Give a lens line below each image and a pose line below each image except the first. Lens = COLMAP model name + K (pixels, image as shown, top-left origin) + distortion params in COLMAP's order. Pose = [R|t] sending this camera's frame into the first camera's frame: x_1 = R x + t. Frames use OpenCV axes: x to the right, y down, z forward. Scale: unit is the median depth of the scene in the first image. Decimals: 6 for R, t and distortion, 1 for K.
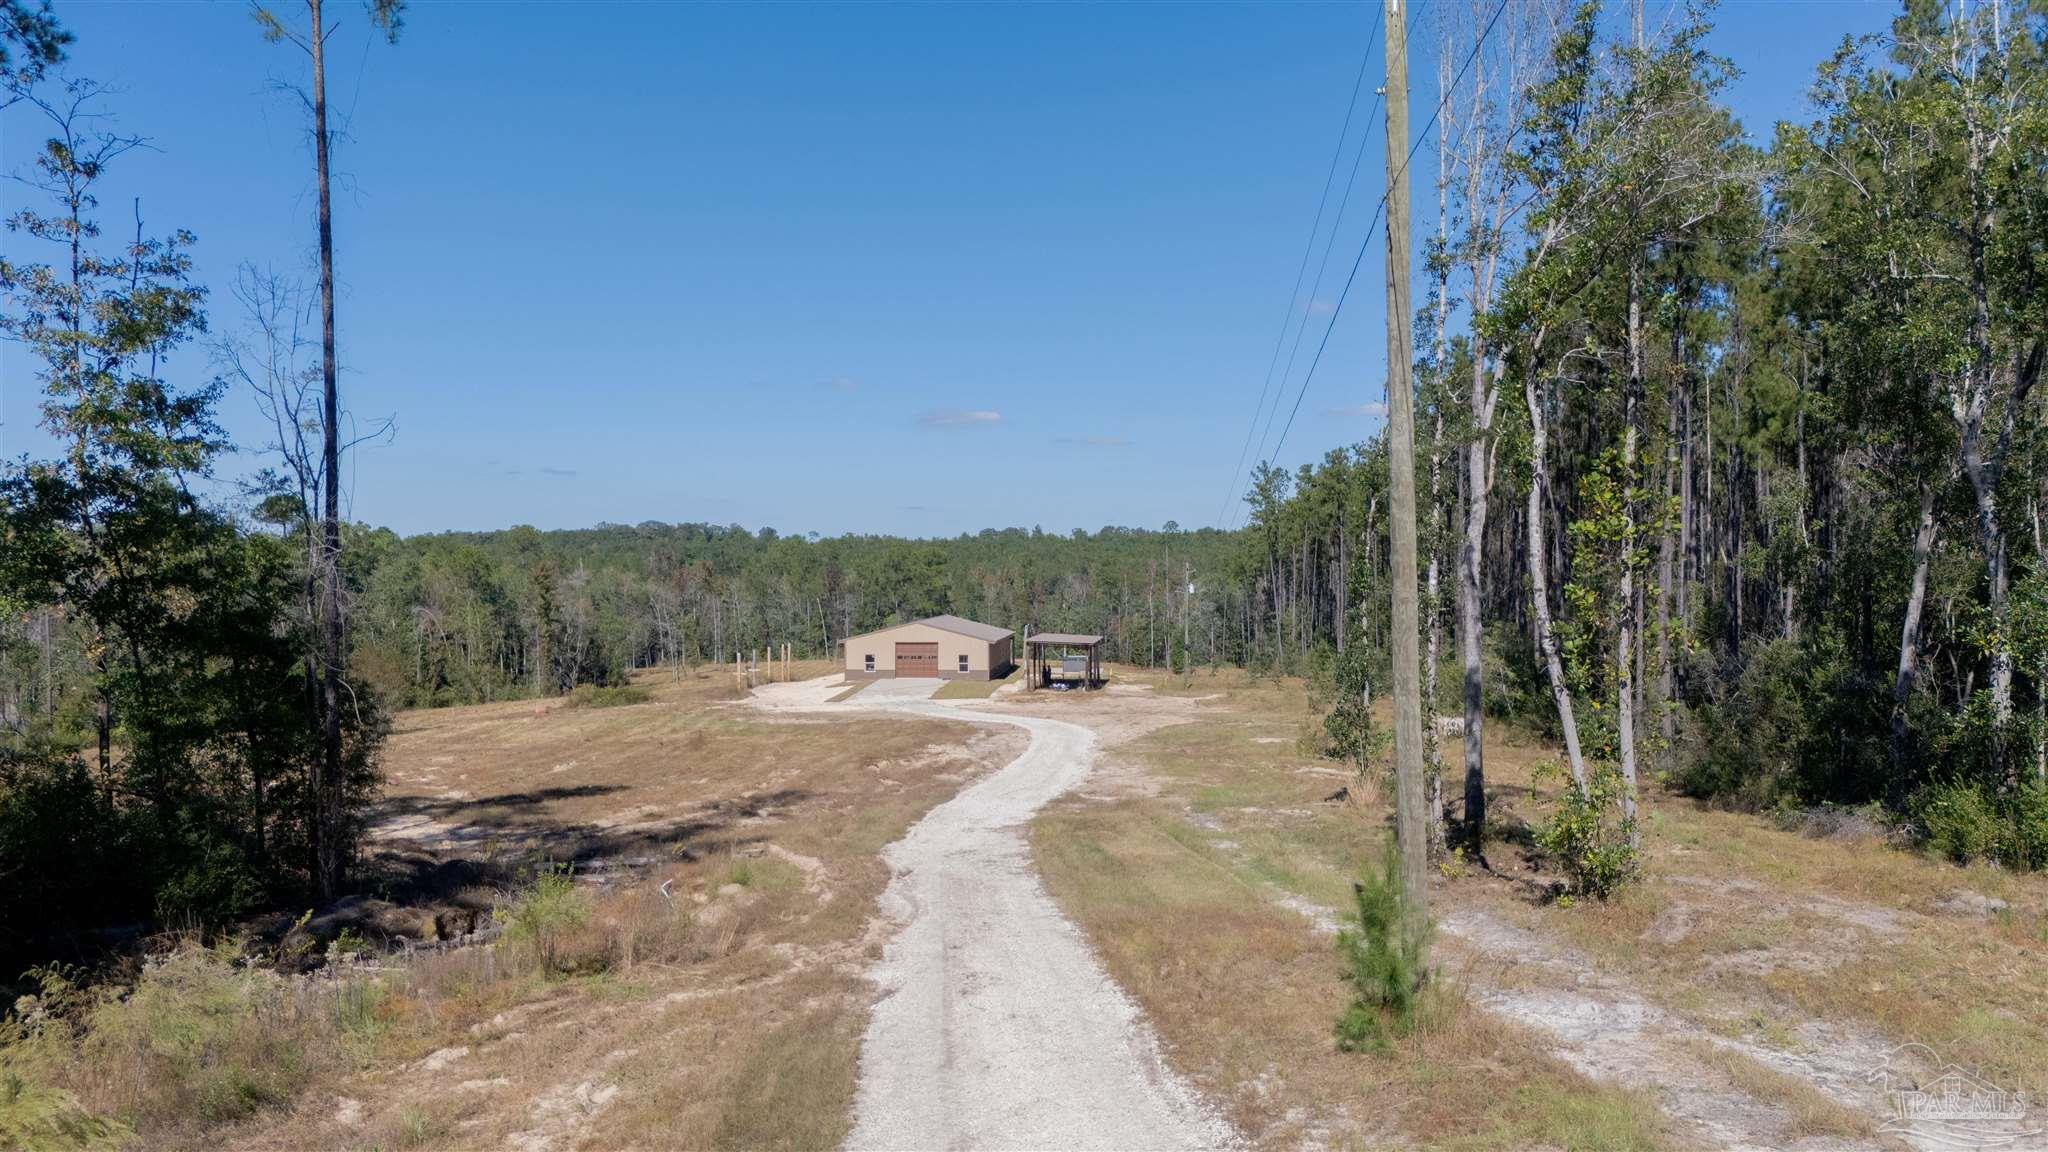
lens RADIAL K [[1486.8, 0, 1034.1], [0, 1486.8, 581.6], [0, 0, 1]] dist [0.098369, -0.104138]
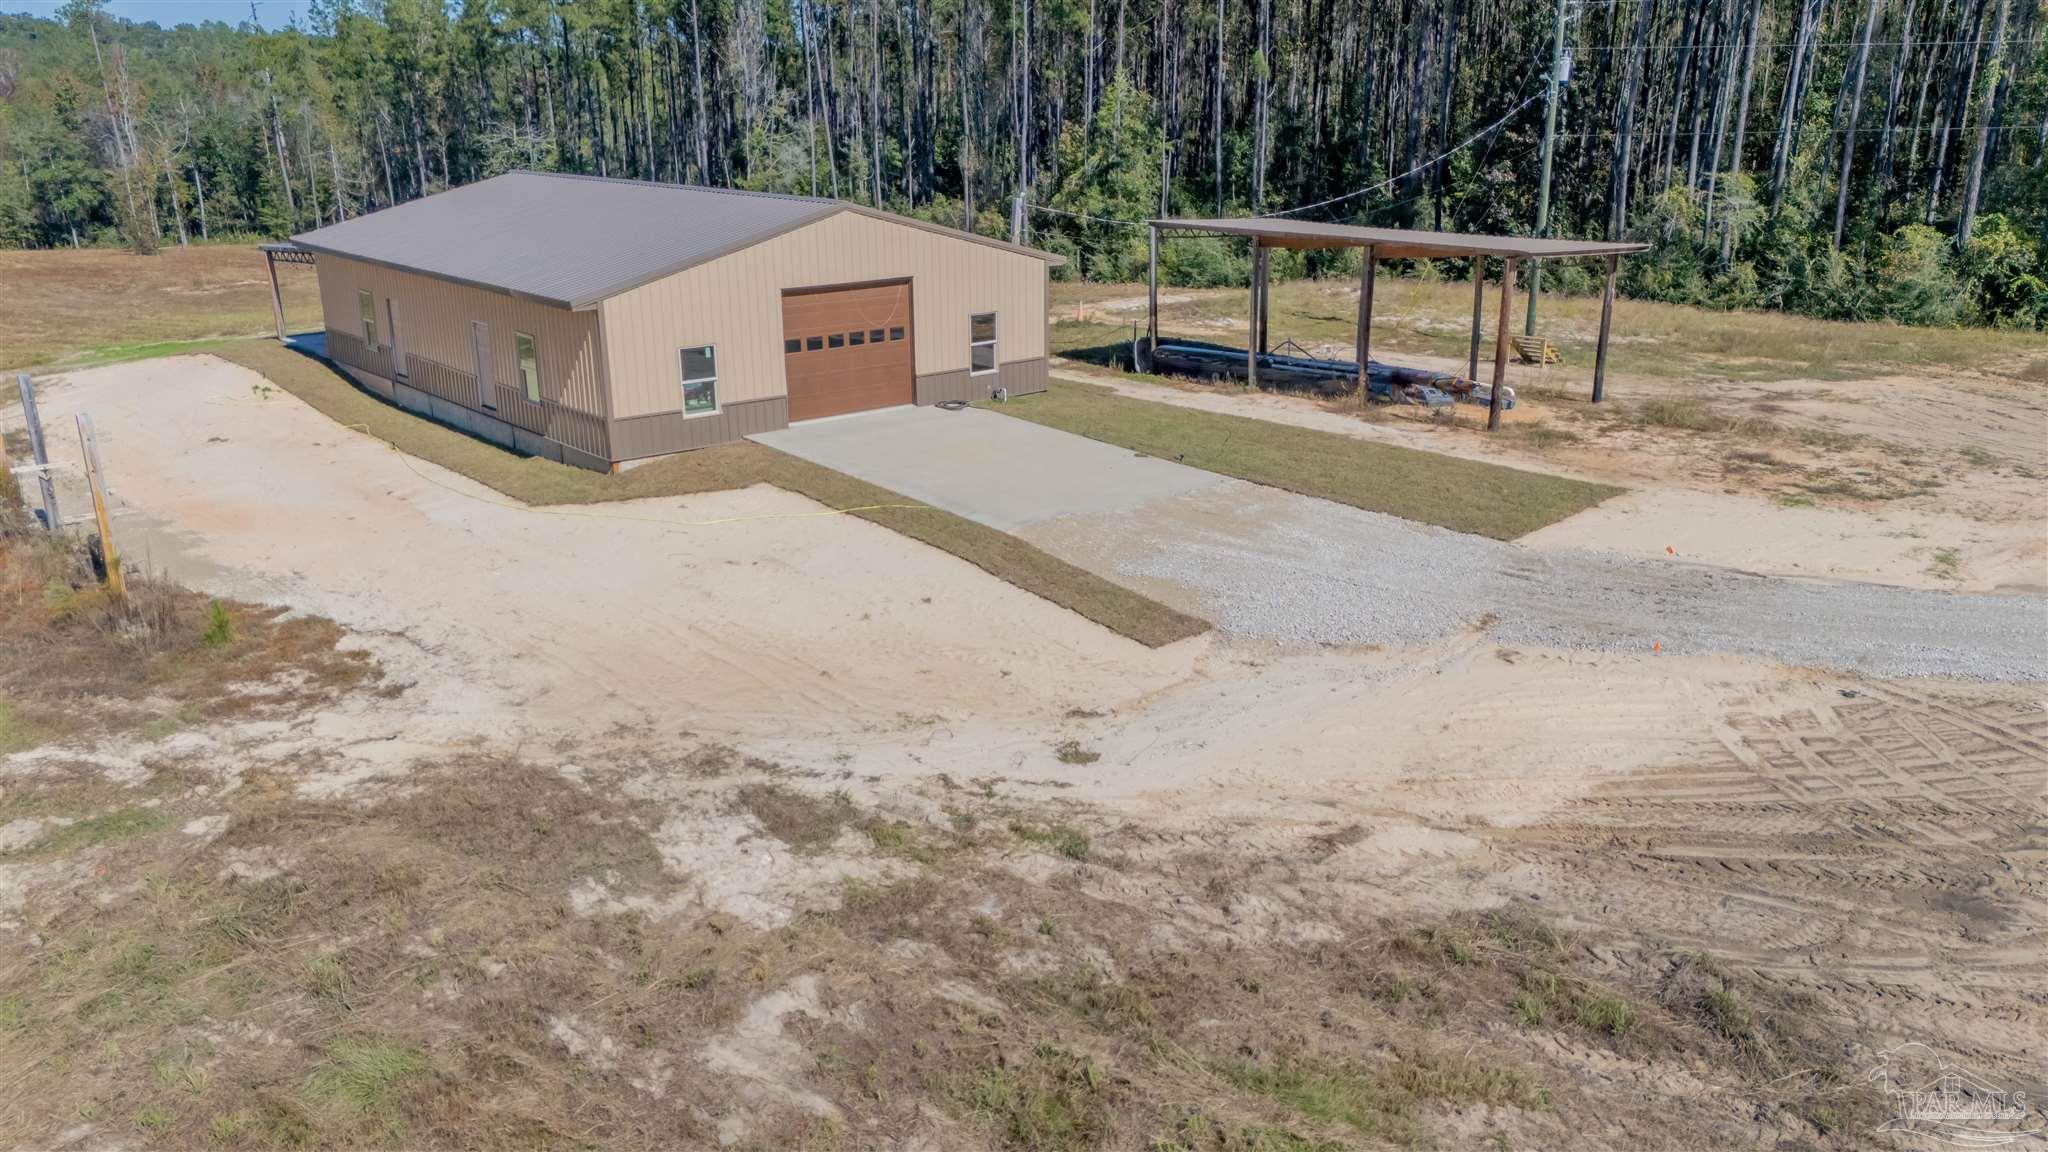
lens RADIAL K [[1486.8, 0, 1034.1], [0, 1486.8, 581.6], [0, 0, 1]] dist [0.098369, -0.104138]
pose [[0.682695, -0.224171, 0.695467, -0.105276], [0.004154, 0.952953, 0.303090, 0.004170], [-0.730692, -0.204029, 0.651507, 0.321859]]
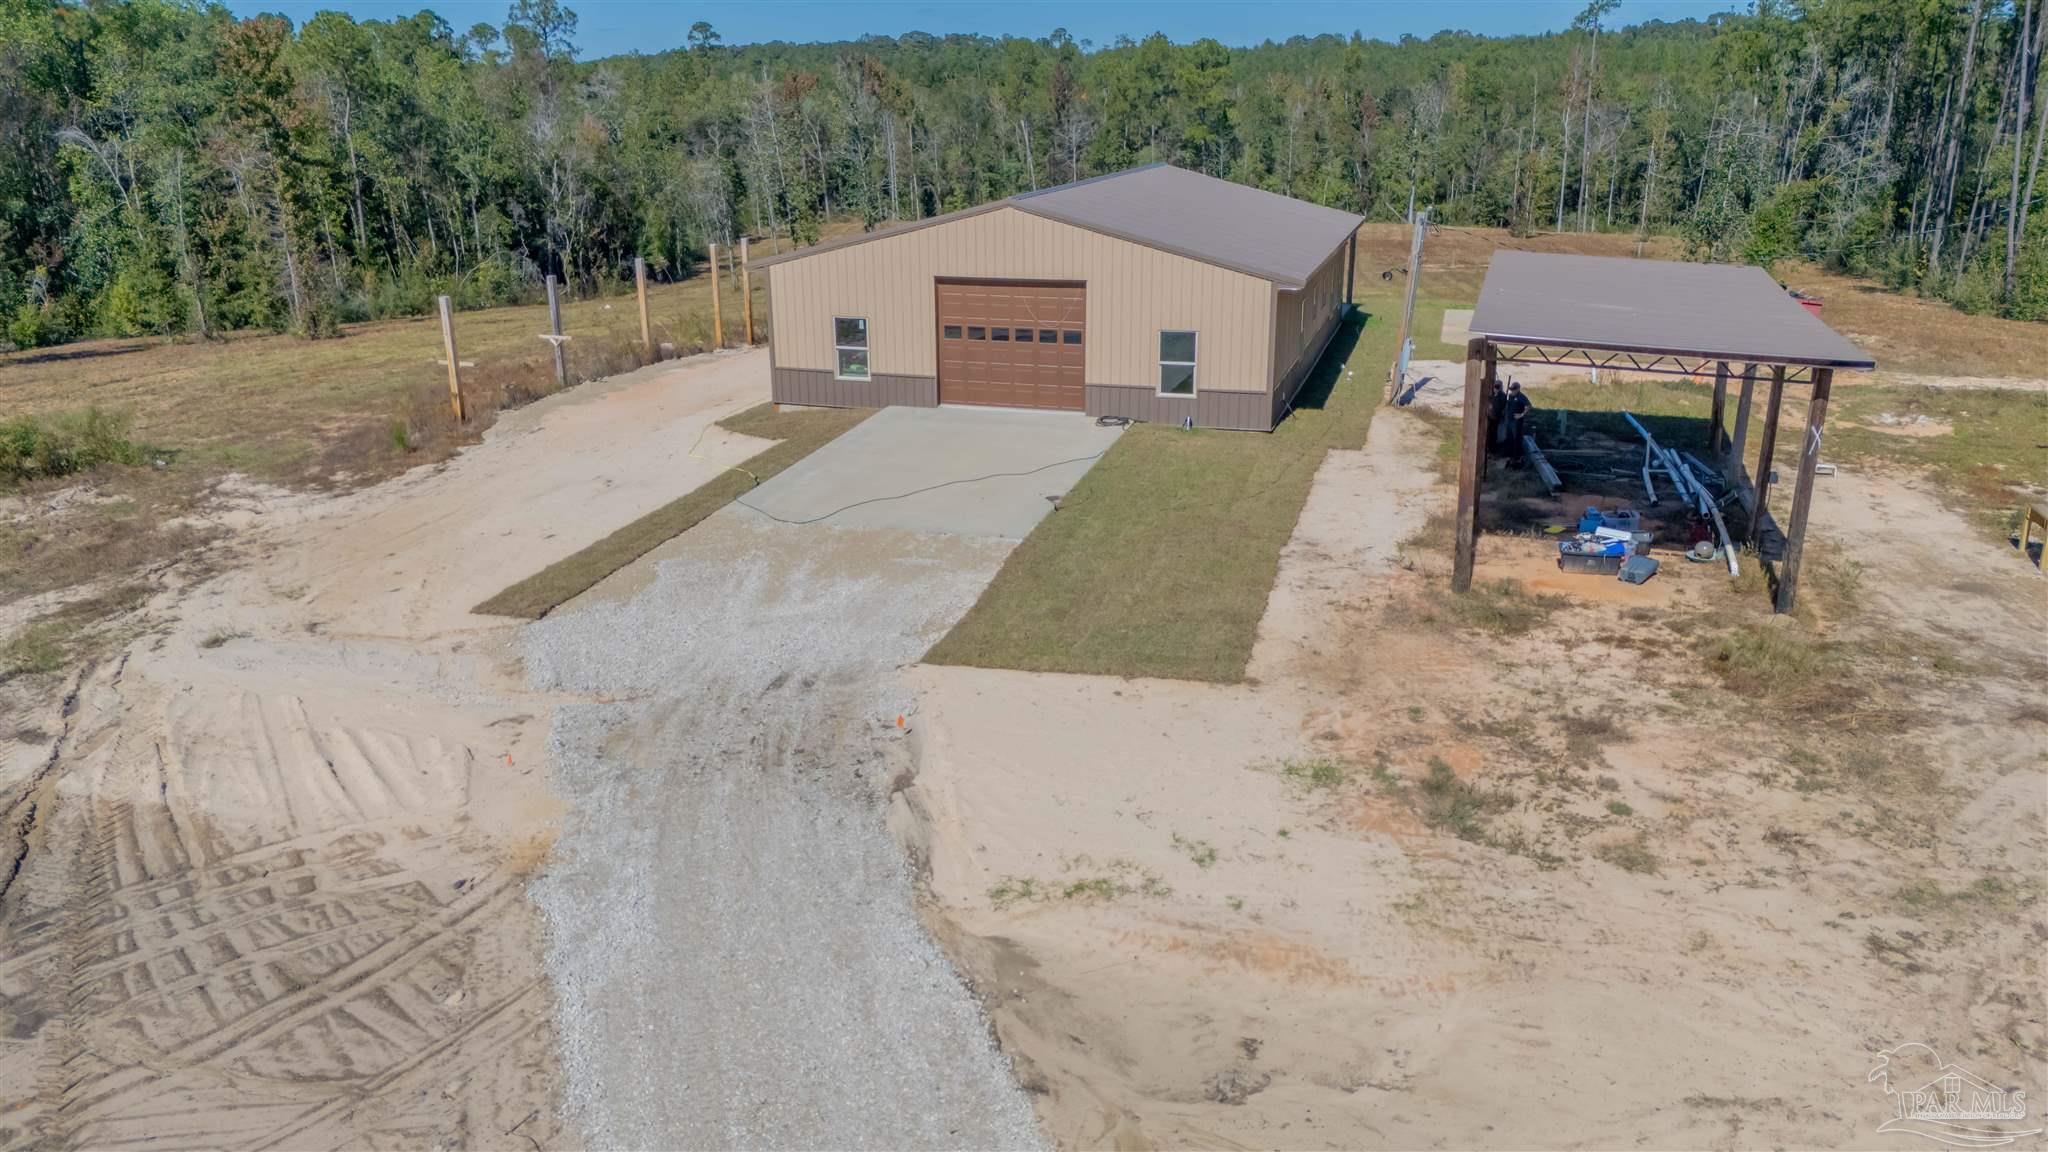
lens RADIAL K [[1495.4, 0, 1036.3], [0, 1495.4, 571.0], [0, 0, 1]] dist [0.071866, -0.058796]
pose [[0.981535, 0.057011, -0.182588, -0.008568], [-0.000492, 0.955300, 0.295639, 0.004376], [0.191281, -0.290090, 0.937688, 0.297637]]
